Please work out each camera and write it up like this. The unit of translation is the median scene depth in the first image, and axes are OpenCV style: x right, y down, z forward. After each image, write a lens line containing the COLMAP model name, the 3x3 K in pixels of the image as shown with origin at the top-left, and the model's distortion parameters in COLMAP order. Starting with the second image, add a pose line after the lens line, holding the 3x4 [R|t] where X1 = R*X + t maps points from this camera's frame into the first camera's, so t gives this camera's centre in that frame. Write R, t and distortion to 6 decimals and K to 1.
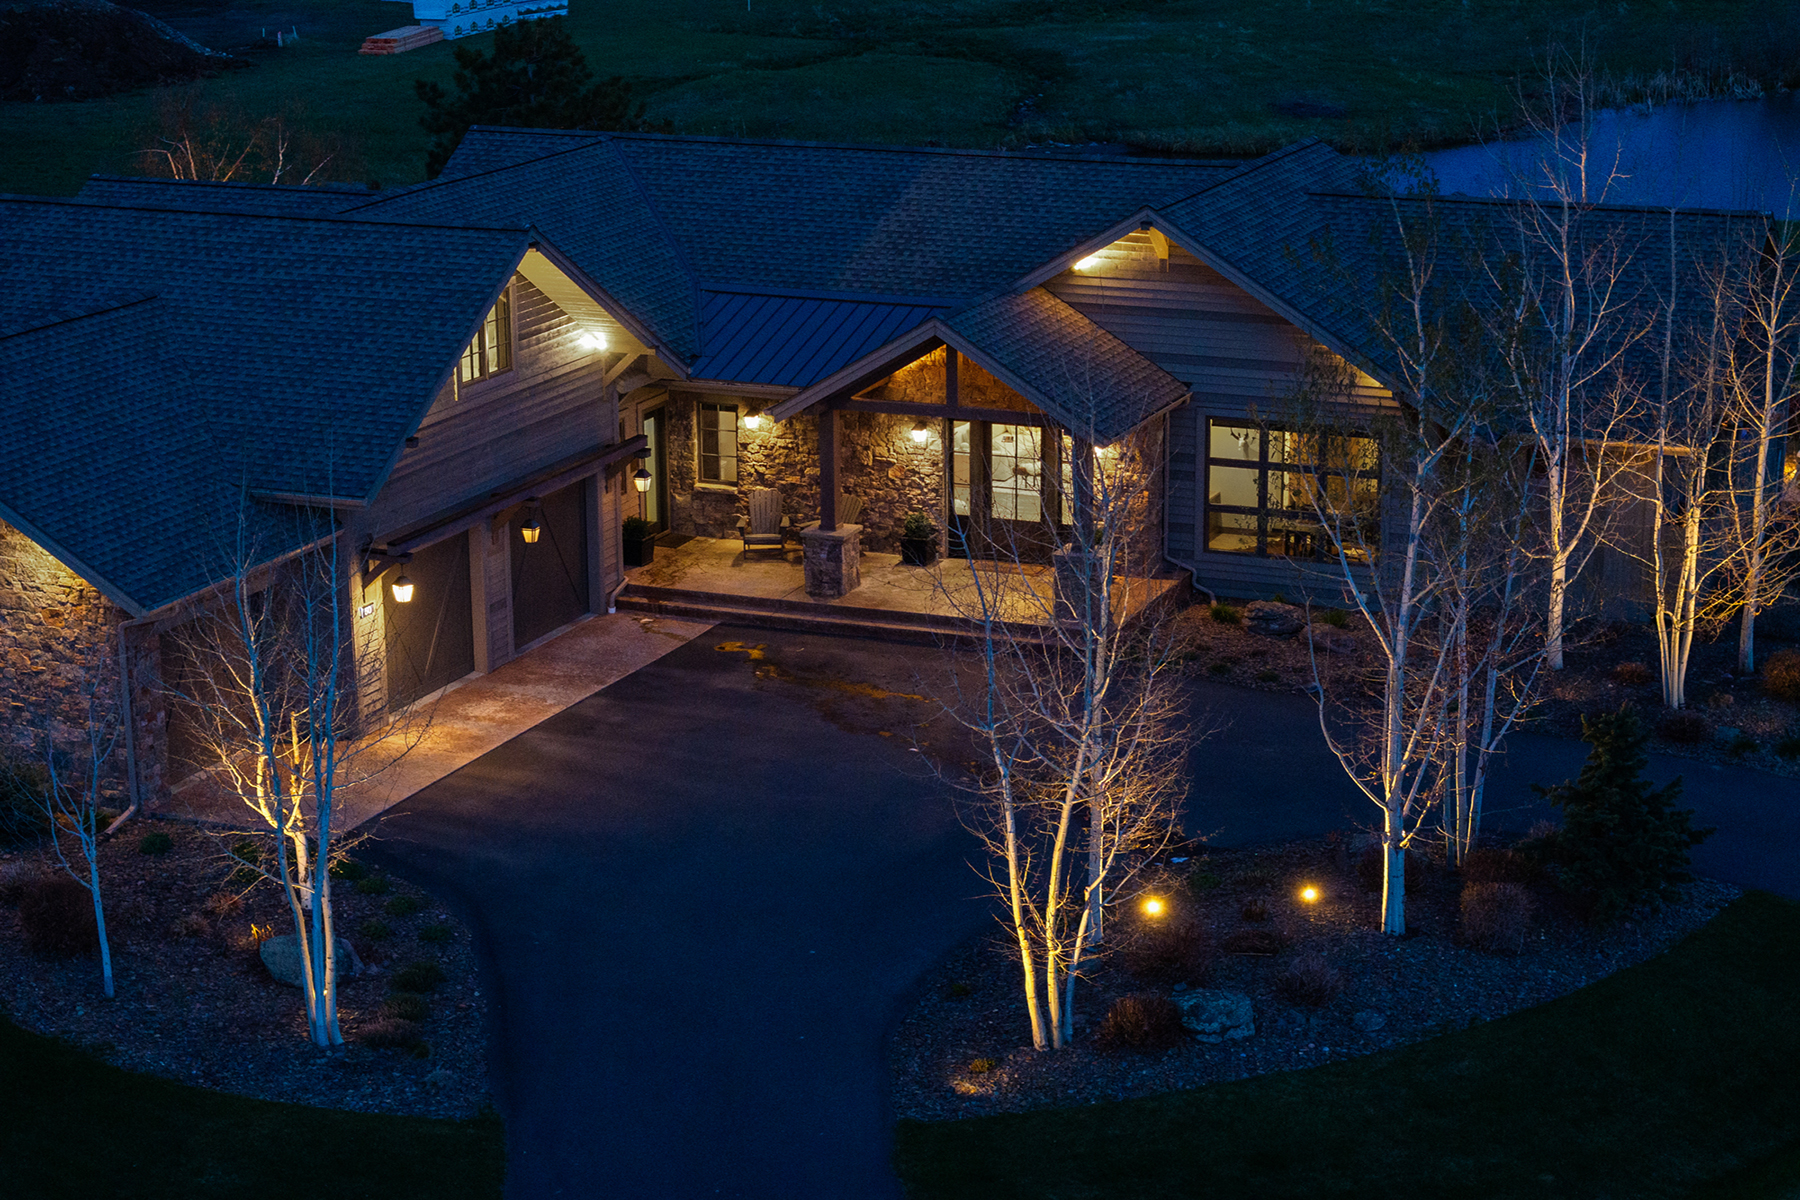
lens RADIAL K [[3556.1, 0, 900.0], [0, 3556.1, 600.0], [0, 0, 1]] dist [0.085330, 0.236043]
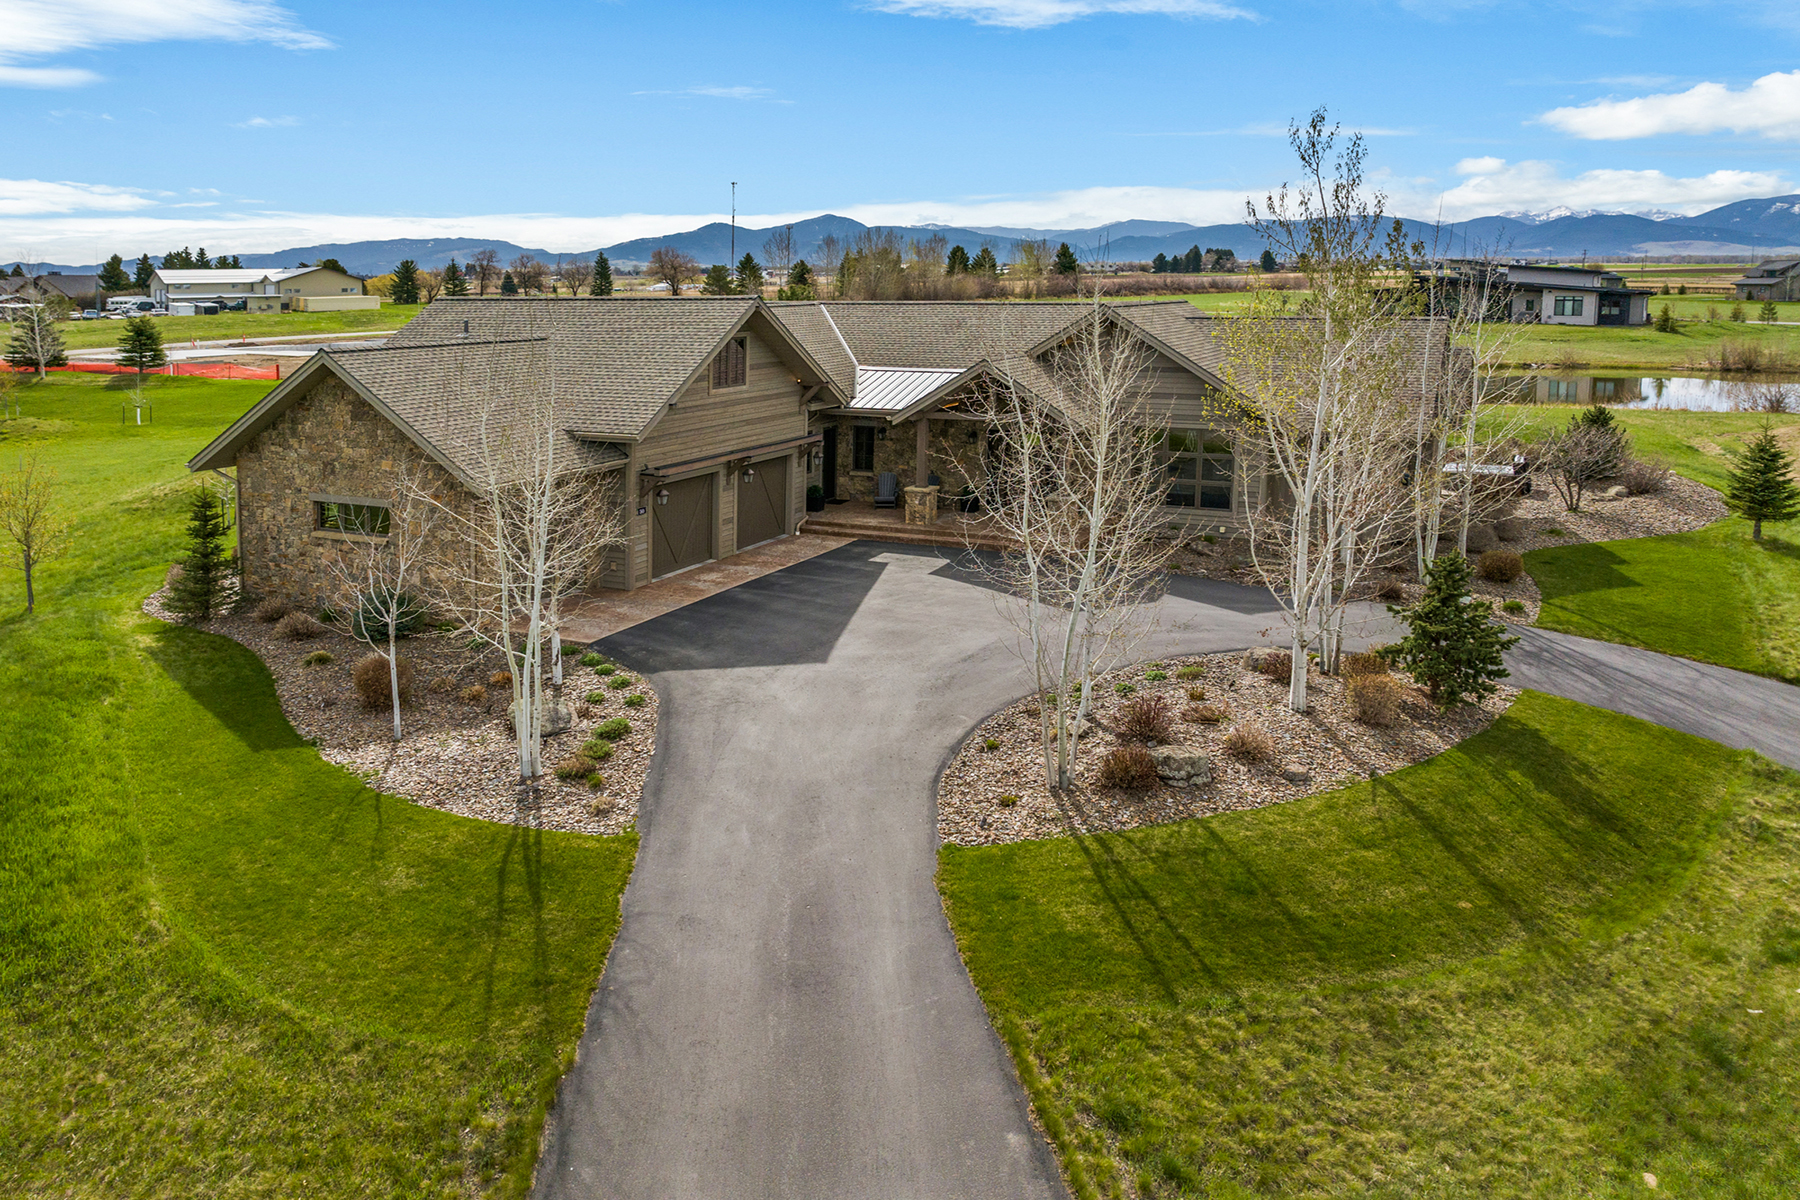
lens RADIAL K [[1266.2, 0, 900.0], [0, 1266.2, 600.0], [0, 0, 1]] dist [-0.046446, -0.000148]
pose [[0.998382, 0.009950, -0.055984, 0.006524], [-0.010632, 0.999873, -0.011894, 0.046849], [0.055858, 0.012470, 0.998361, 0.398567]]
